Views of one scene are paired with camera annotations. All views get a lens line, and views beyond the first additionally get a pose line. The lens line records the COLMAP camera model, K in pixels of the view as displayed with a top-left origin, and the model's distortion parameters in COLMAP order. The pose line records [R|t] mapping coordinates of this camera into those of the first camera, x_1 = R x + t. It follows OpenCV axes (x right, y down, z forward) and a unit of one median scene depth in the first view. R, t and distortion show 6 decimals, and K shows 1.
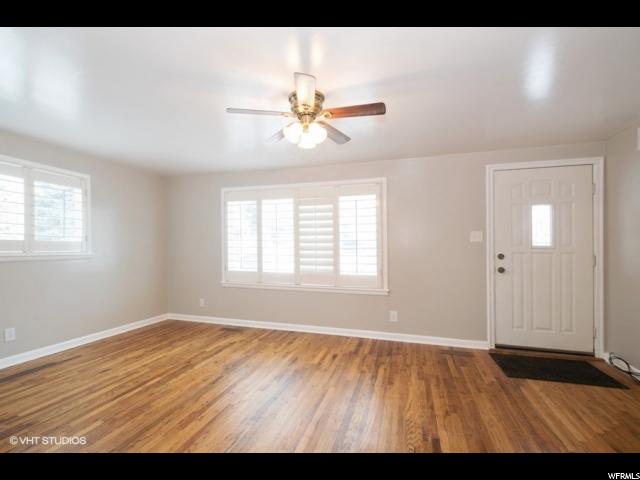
lens RADIAL K [[293.8, 0, 321.4], [0, 293.8, 249.4], [0, 0, 1]] dist [0.000405, -0.000007]
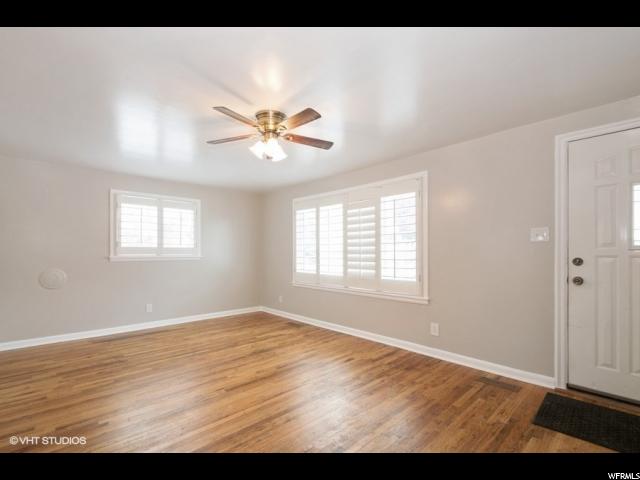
lens RADIAL K [[301.6, 0, 322.1], [0, 301.6, 254.5], [0, 0, 1]] dist [-0.000963, -0.000442]
pose [[0.865424, -0.001435, -0.501039, 0.415377], [0.001342, 0.999999, -0.000547, 0.006578], [0.501039, -0.000199, 0.865425, 0.059582]]
